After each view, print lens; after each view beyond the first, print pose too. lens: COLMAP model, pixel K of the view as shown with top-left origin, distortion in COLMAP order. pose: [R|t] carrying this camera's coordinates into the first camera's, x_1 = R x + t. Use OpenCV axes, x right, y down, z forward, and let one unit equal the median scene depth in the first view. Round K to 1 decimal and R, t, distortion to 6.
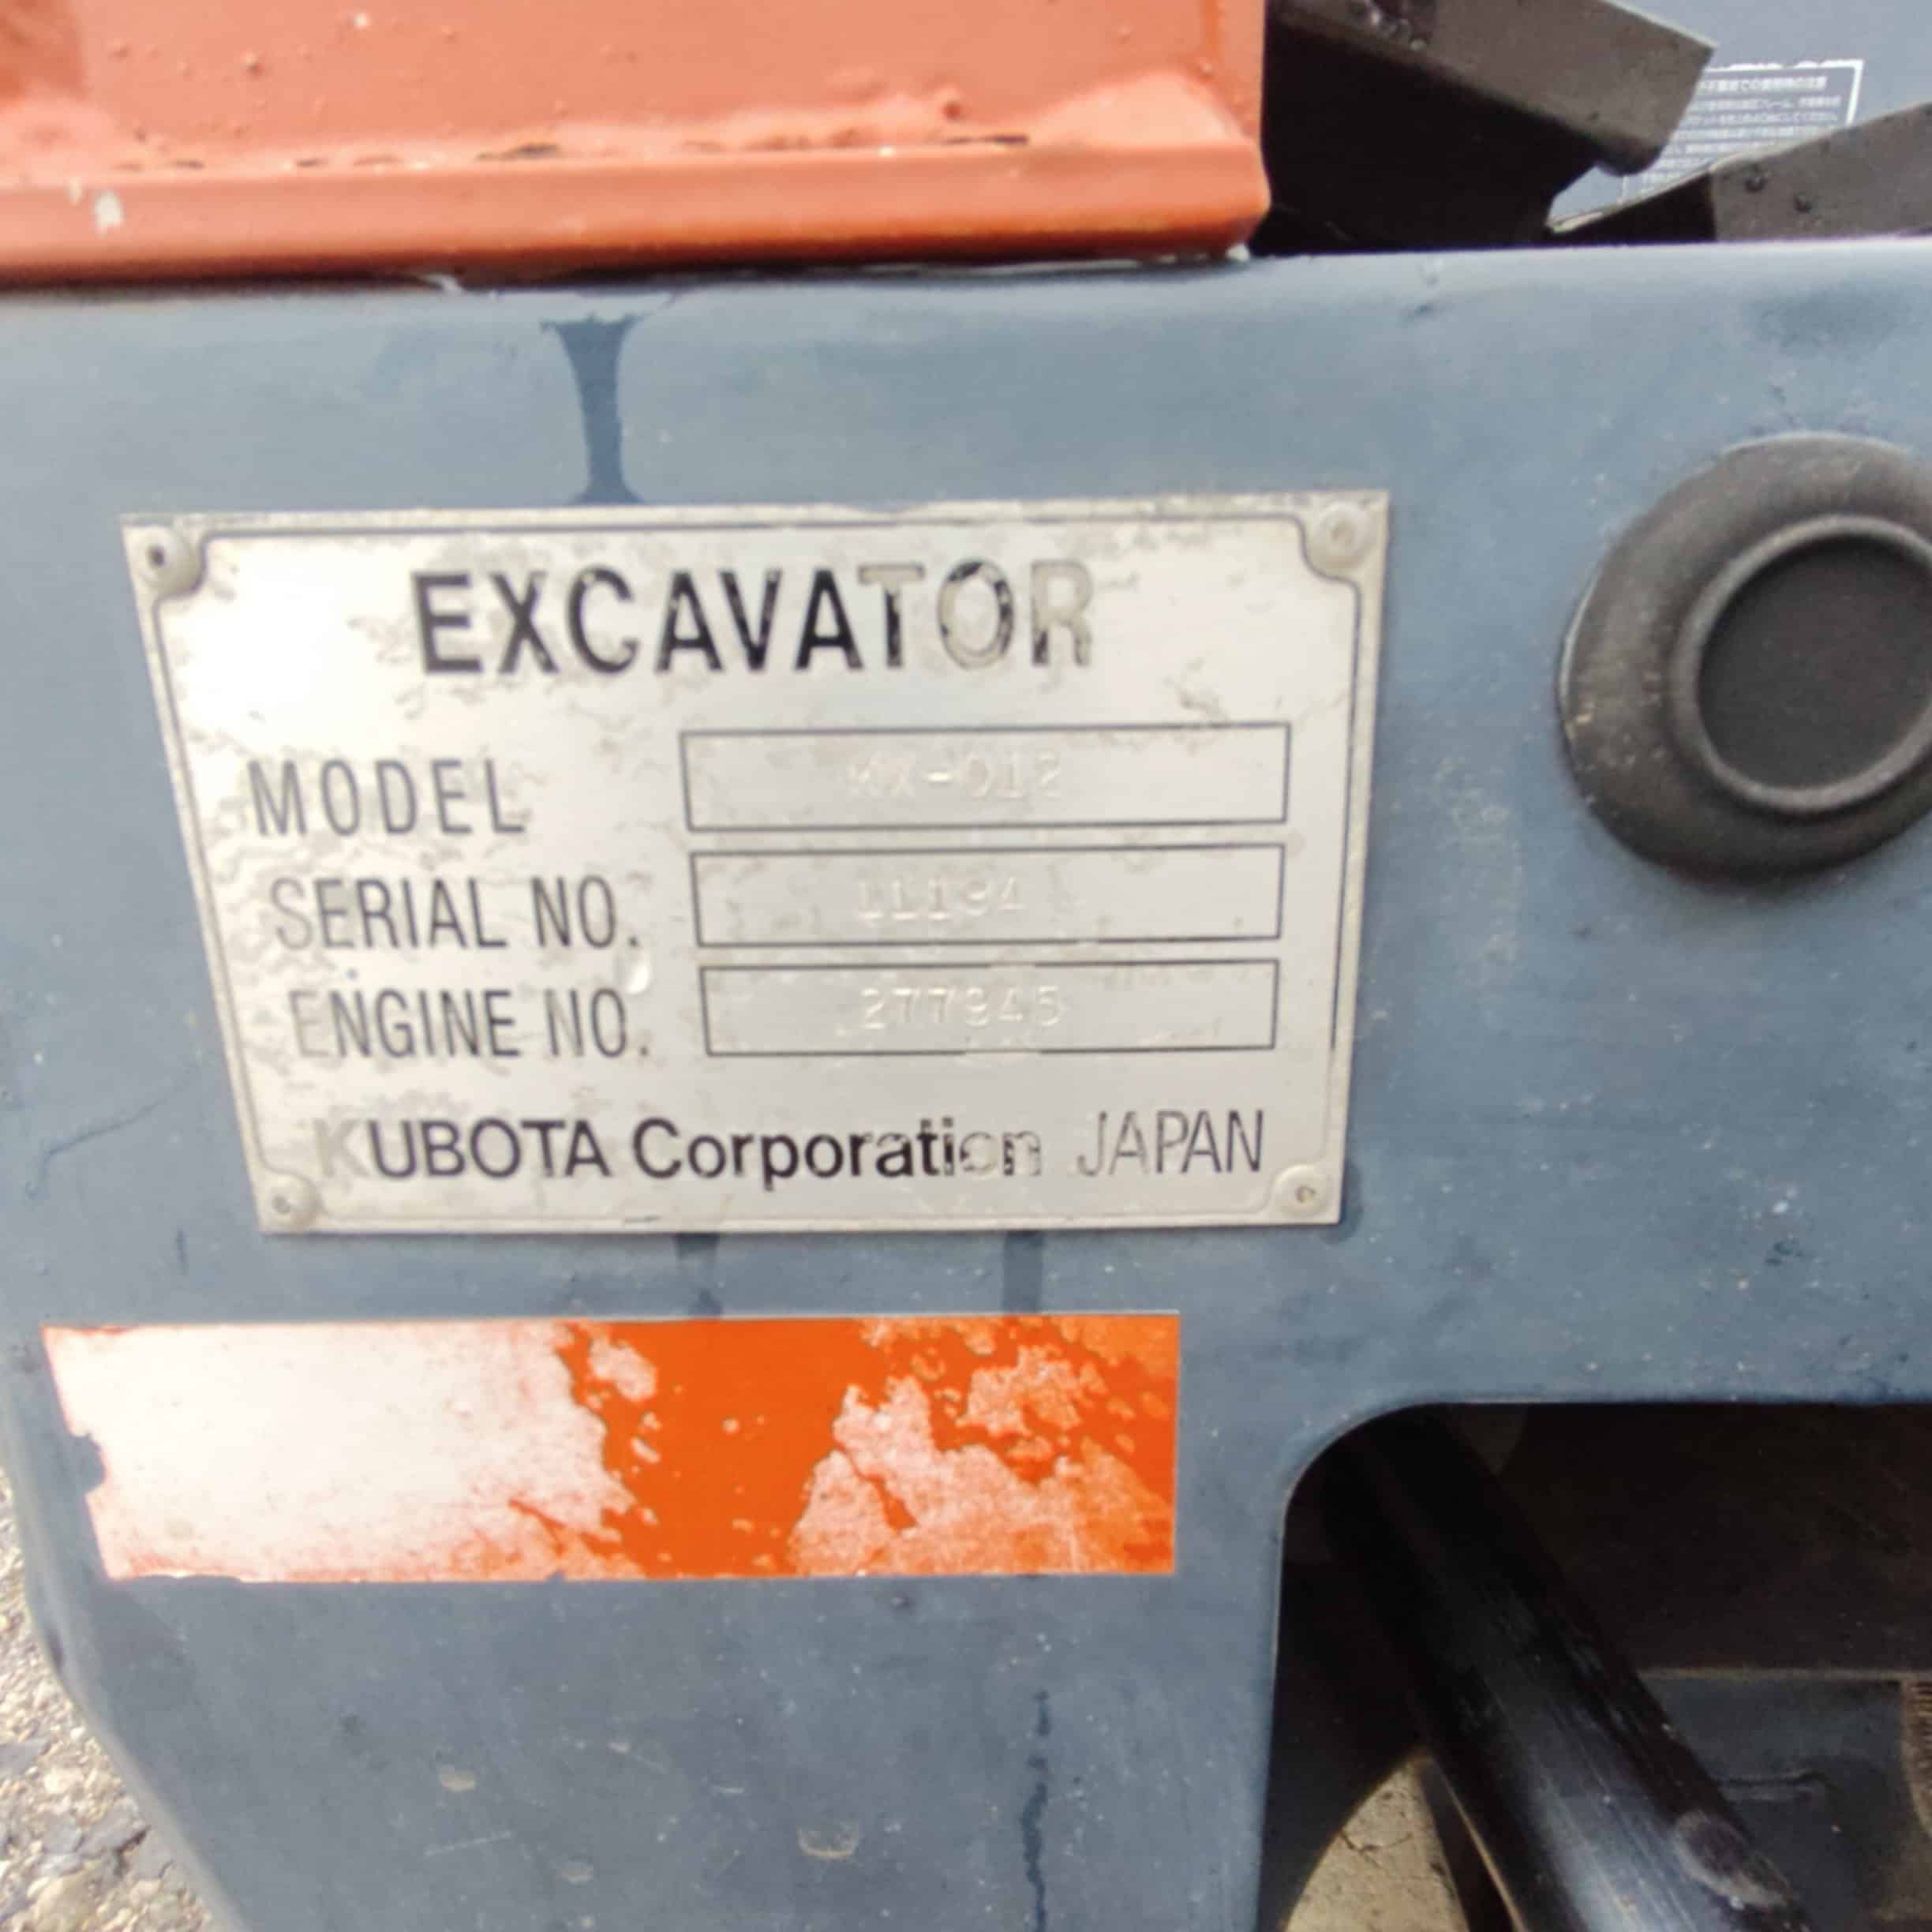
lens RADIAL K [[1226.4, 0, 989.7], [0, 1226.4, 967.3], [0, 0, 1]] dist [0.005601, -0.001104]
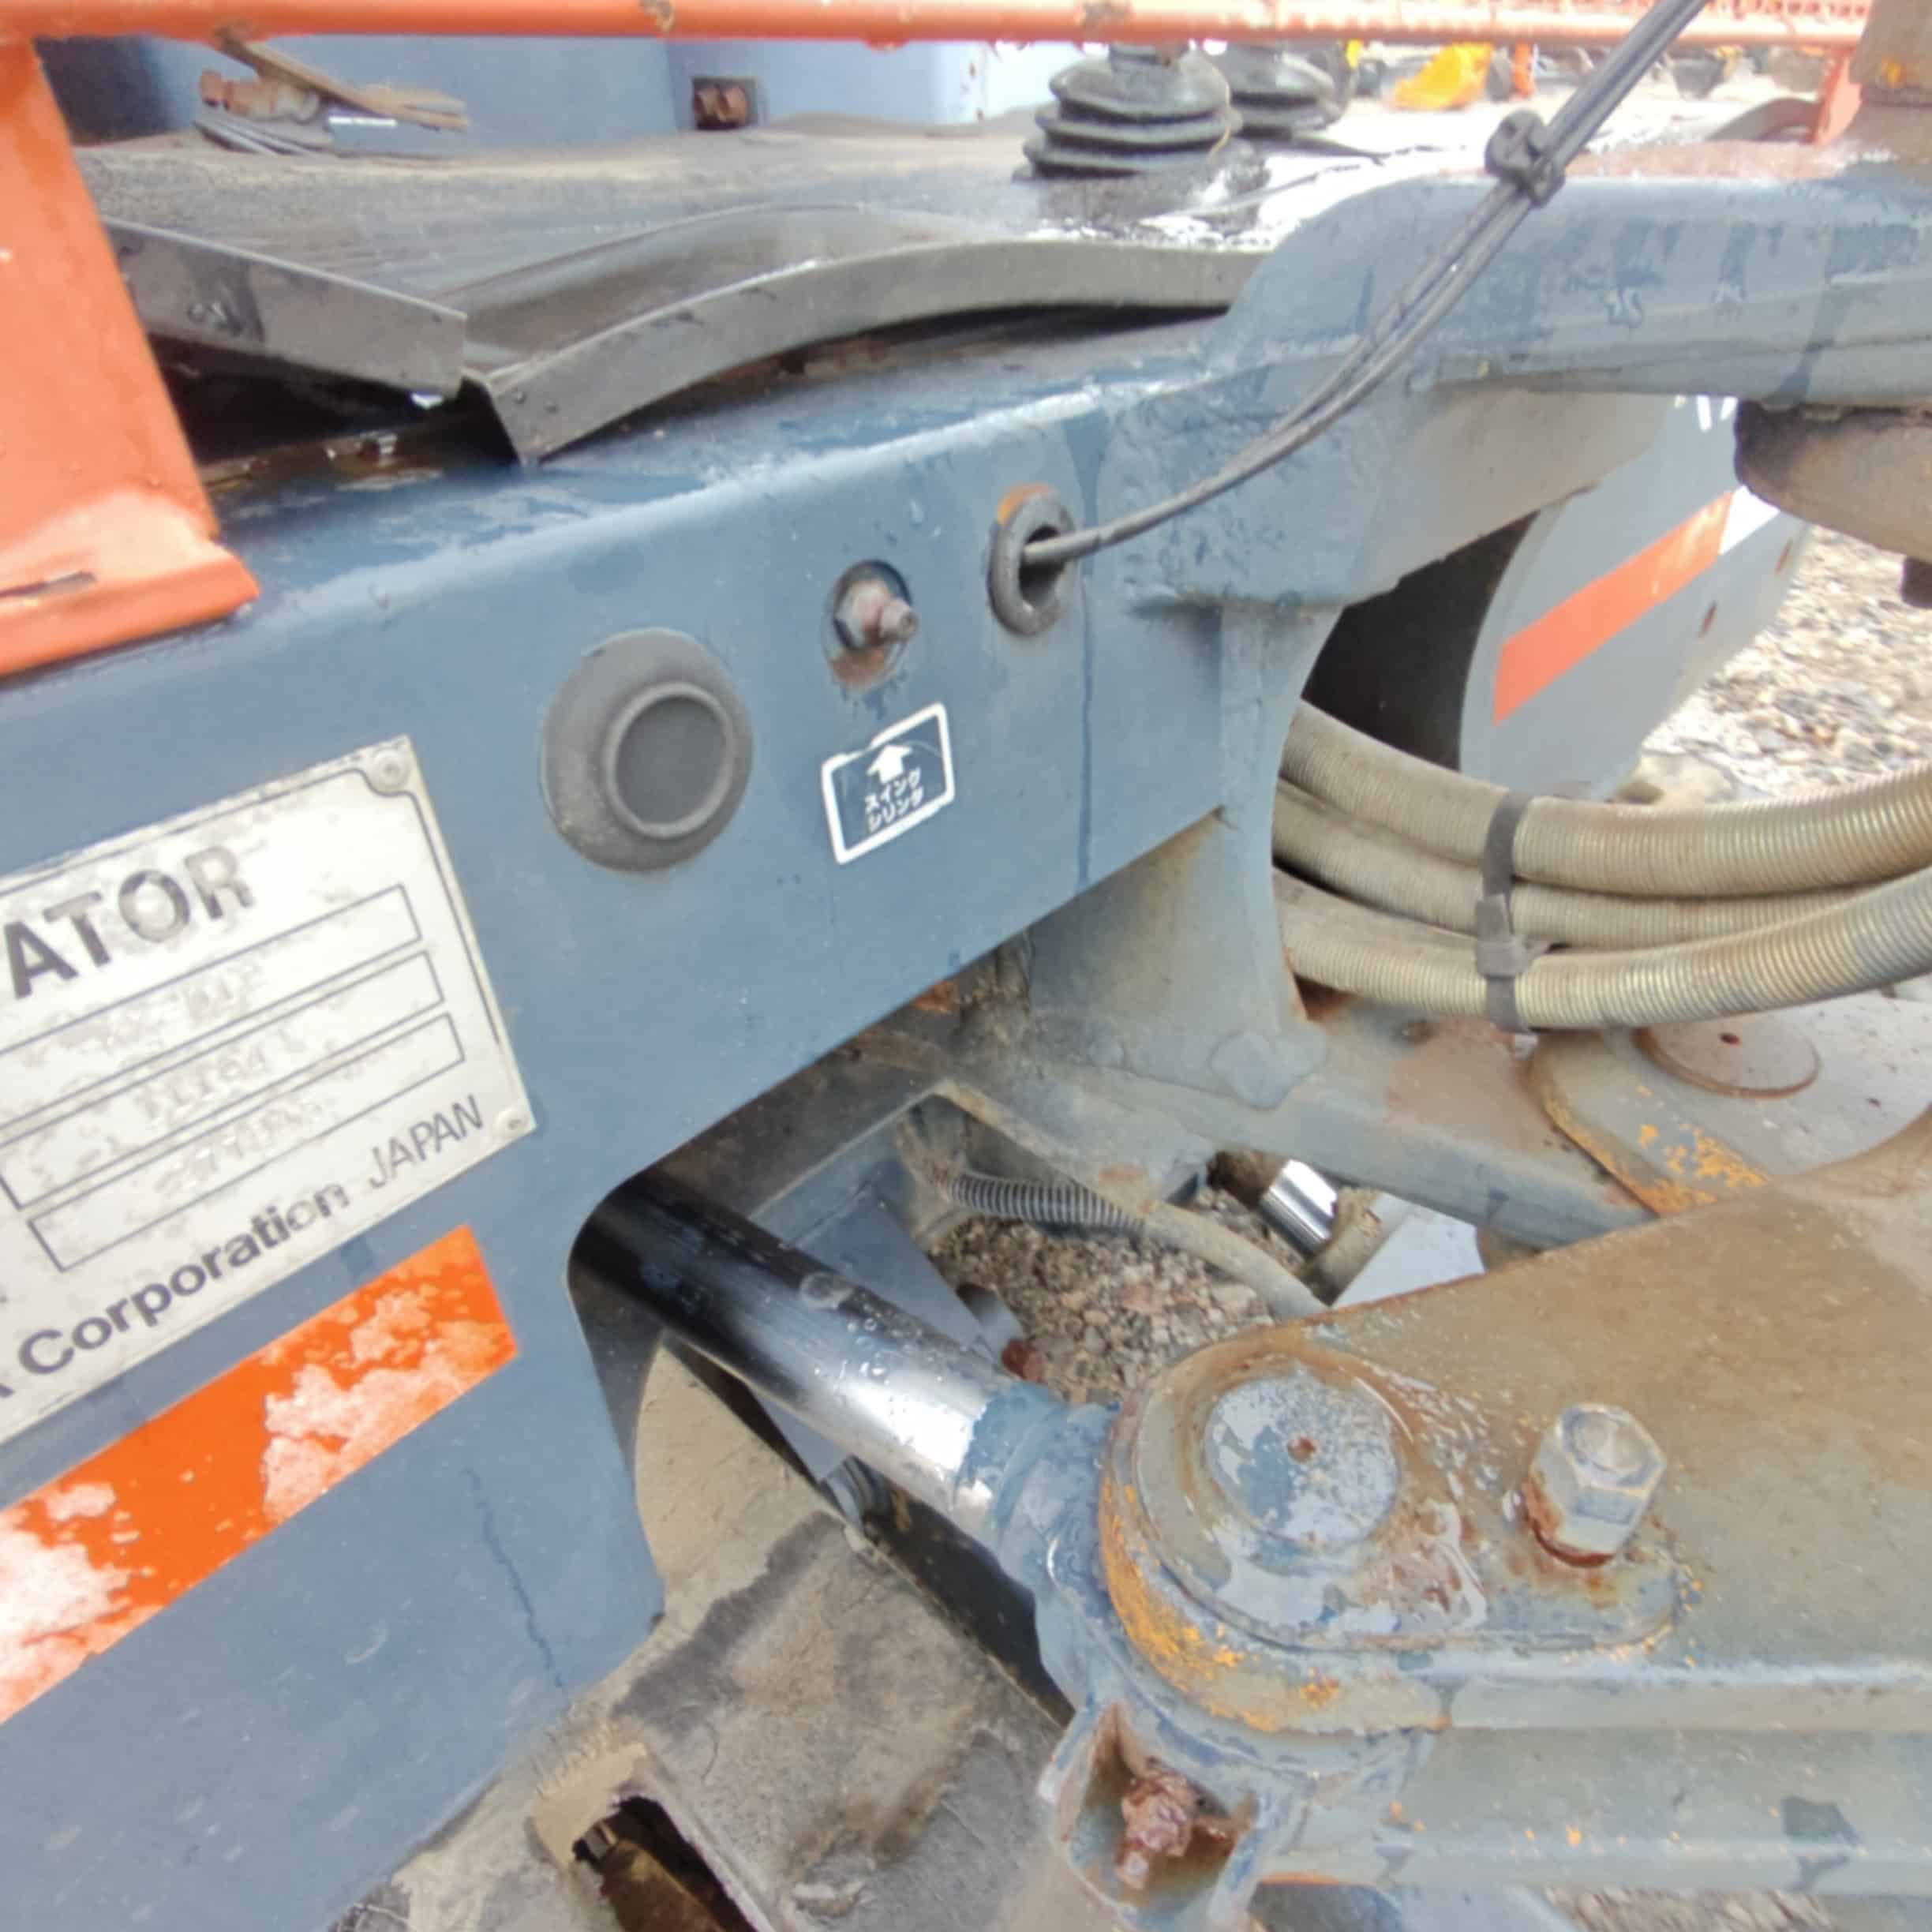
lens RADIAL K [[1226.4, 0, 989.7], [0, 1226.4, 967.3], [0, 0, 1]] dist [0.005601, -0.001104]
pose [[0.656312, -0.430506, 0.619612, -0.248324], [0.237118, 0.897315, 0.372291, -0.459603], [-0.716260, -0.097418, 0.691000, -0.556079]]
